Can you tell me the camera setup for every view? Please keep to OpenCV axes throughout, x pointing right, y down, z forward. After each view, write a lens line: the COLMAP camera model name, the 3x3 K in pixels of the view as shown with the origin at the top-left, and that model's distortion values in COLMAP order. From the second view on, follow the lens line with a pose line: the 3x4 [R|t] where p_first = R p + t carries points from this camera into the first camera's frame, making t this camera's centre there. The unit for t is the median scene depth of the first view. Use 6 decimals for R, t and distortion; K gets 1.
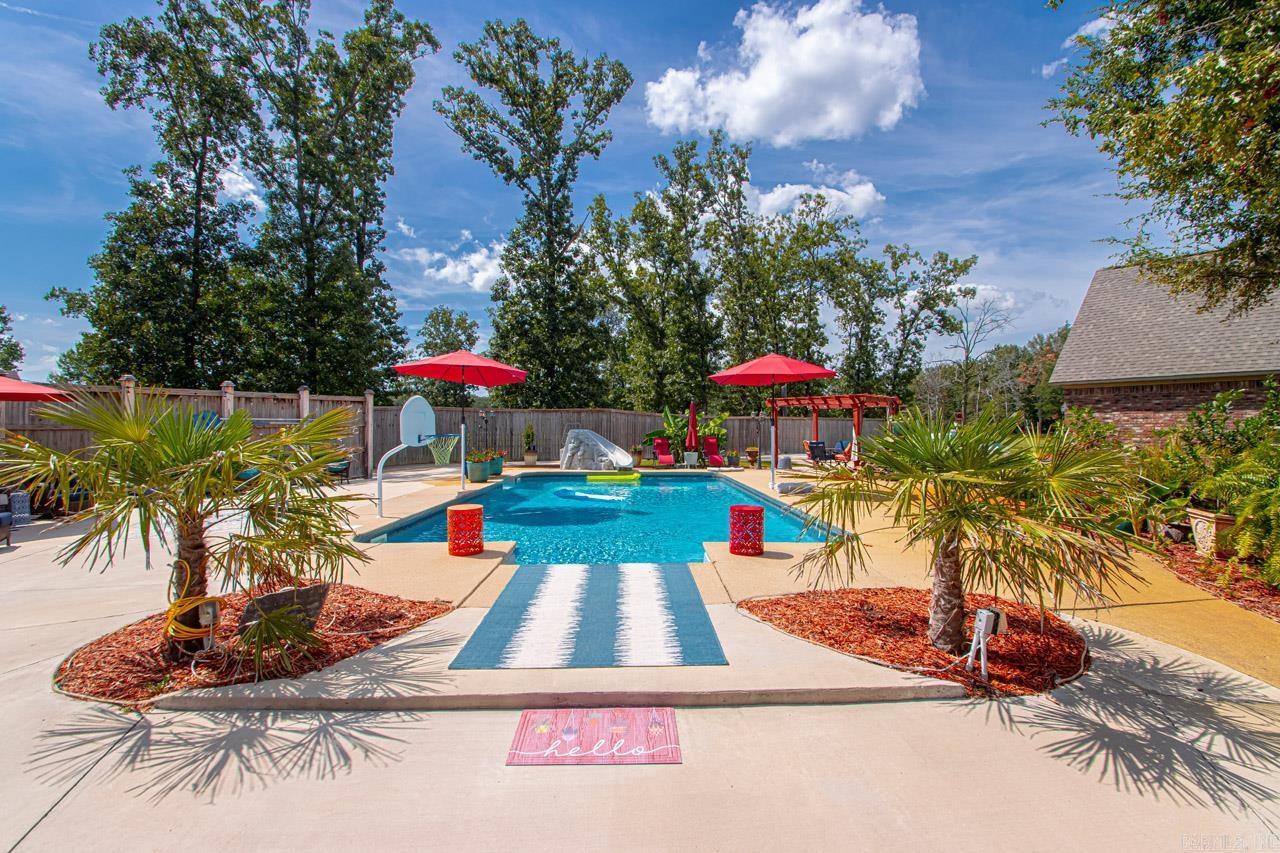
lens RADIAL K [[604.0, 0, 649.6], [0, 604.0, 424.6], [0, 0, 1]] dist [0.025367, -0.020611]
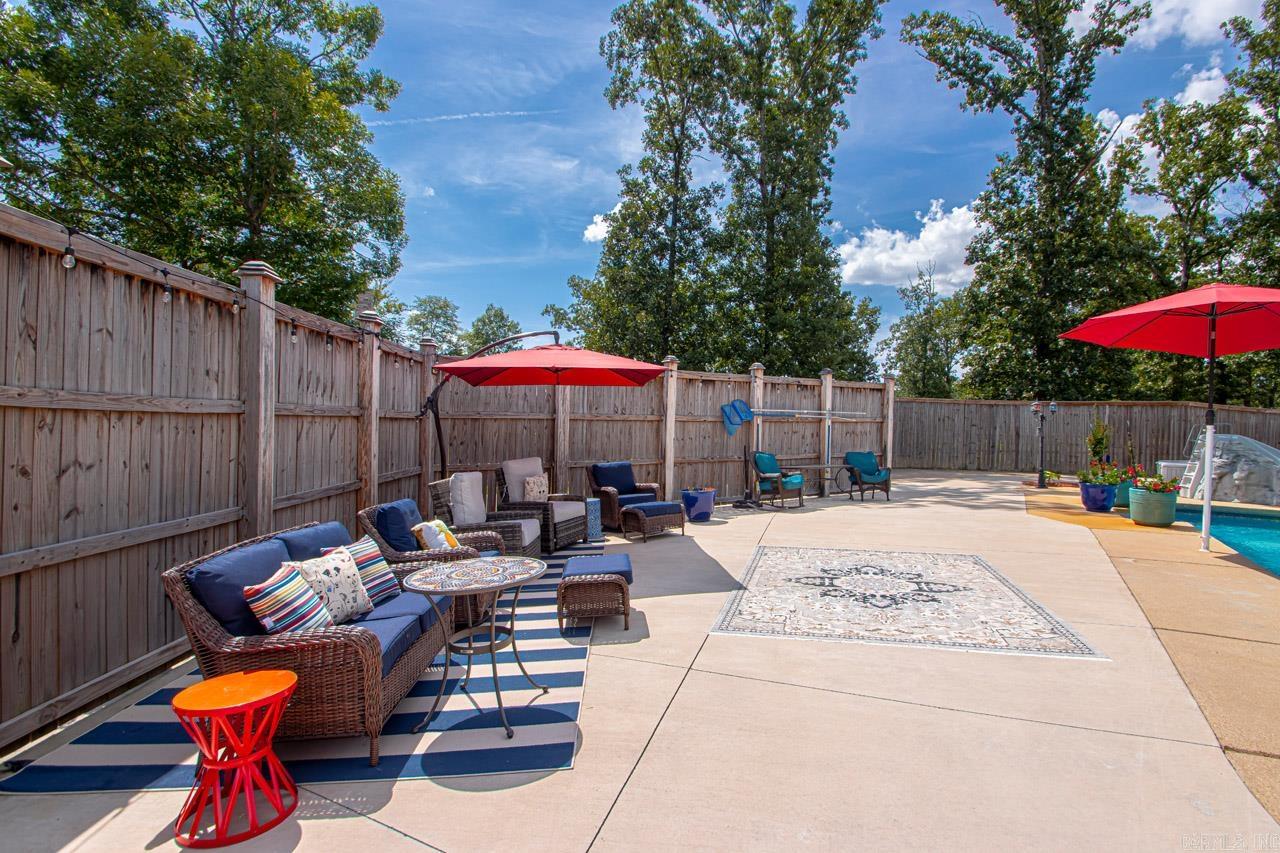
lens RADIAL K [[604.0, 0, 649.6], [0, 604.0, 424.6], [0, 0, 1]] dist [0.025367, -0.020611]
pose [[0.826975, 0.023871, -0.561732, -0.197766], [-0.017999, 0.999710, 0.015985, -0.000587], [0.561951, -0.003108, 0.827165, 0.146239]]
